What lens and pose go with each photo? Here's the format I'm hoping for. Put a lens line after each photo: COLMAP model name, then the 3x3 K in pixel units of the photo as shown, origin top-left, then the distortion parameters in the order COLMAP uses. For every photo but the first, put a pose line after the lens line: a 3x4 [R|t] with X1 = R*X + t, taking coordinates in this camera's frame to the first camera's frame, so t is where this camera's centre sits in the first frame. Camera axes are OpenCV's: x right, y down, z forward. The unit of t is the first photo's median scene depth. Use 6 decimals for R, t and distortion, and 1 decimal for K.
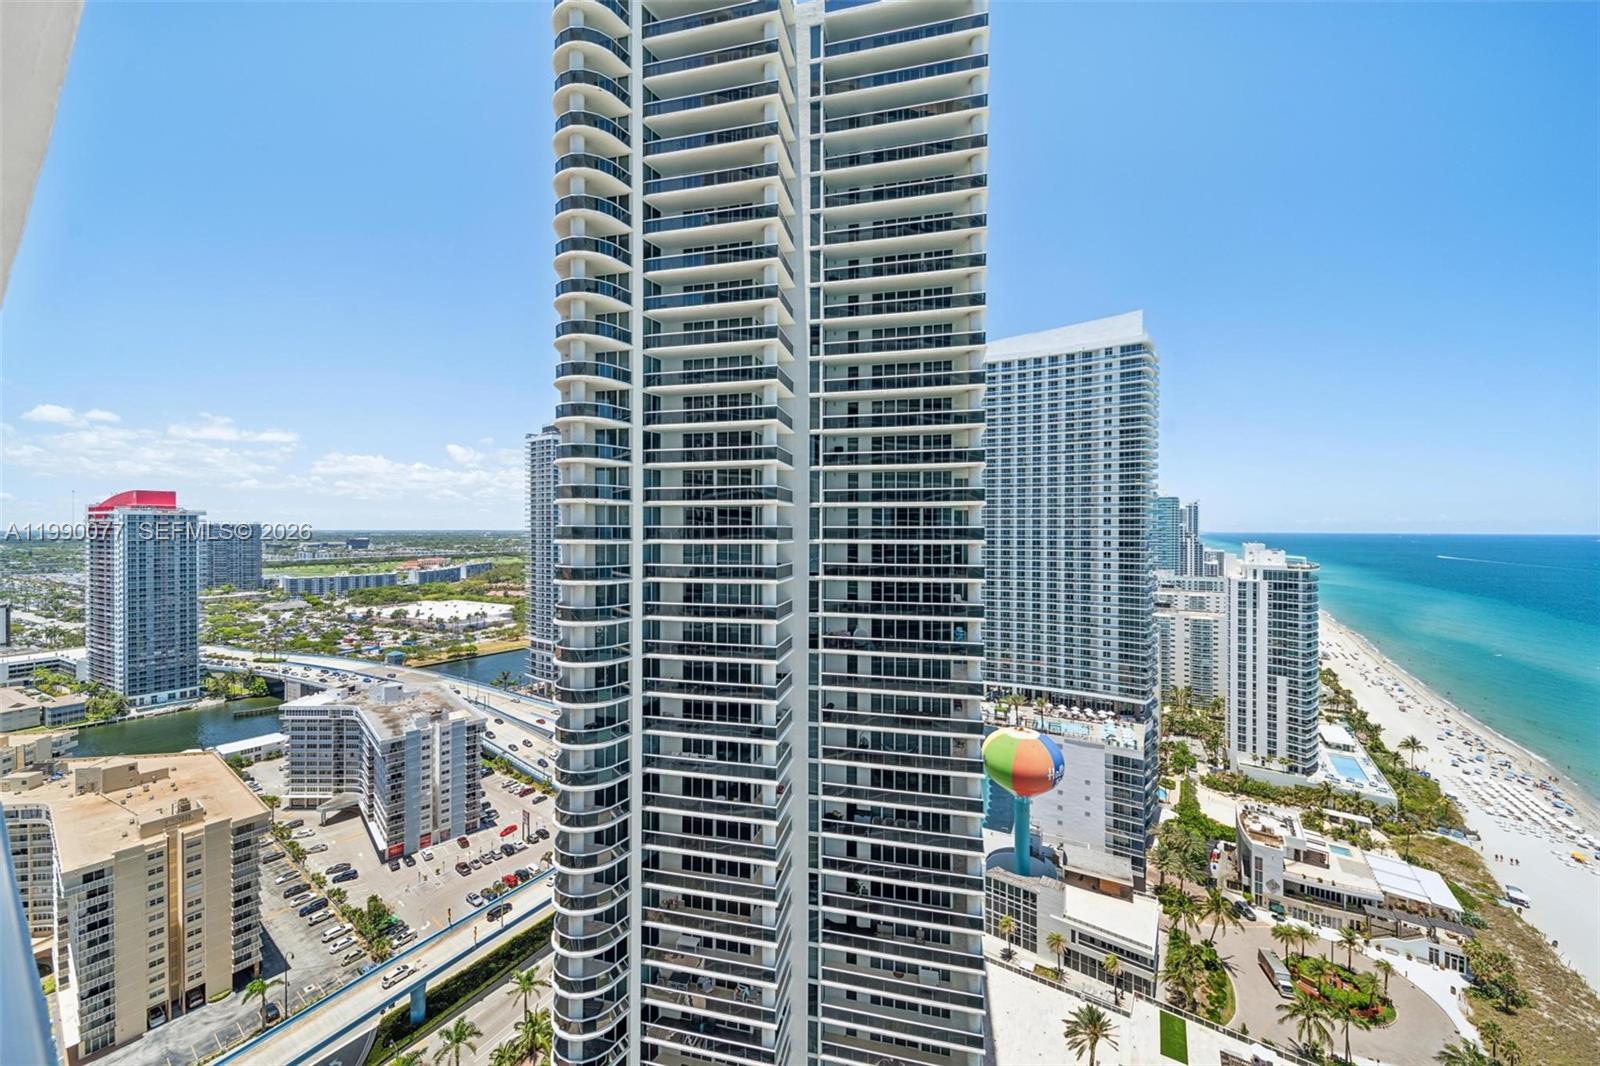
lens RADIAL K [[557.3, 0, 789.3], [0, 557.3, 530.5], [0, 0, 1]] dist [0.010806, -0.002292]
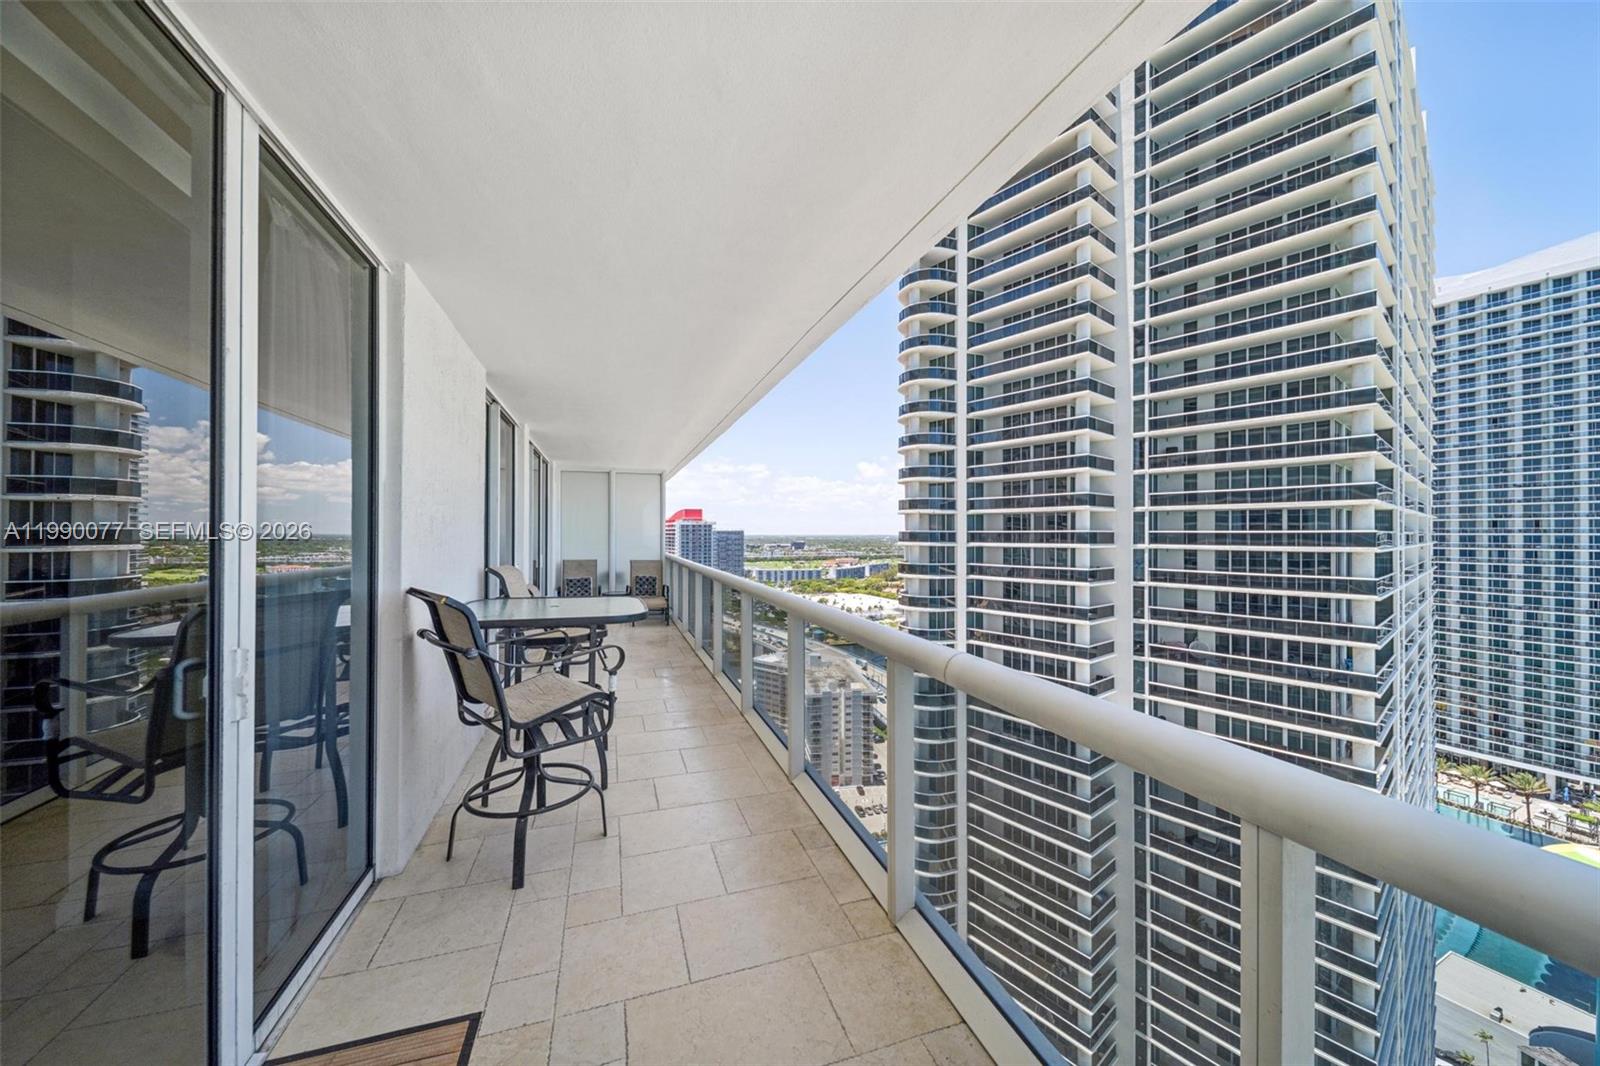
lens RADIAL K [[557.3, 0, 800.2], [0, 557.3, 533.6], [0, 0, 1]] dist [0.010806, -0.002292]
pose [[0.792506, 0.000307, -0.609864, 0.171031], [-0.003033, 0.999989, -0.003439, 0.002310], [0.609856, 0.004575, 0.792499, -0.144789]]
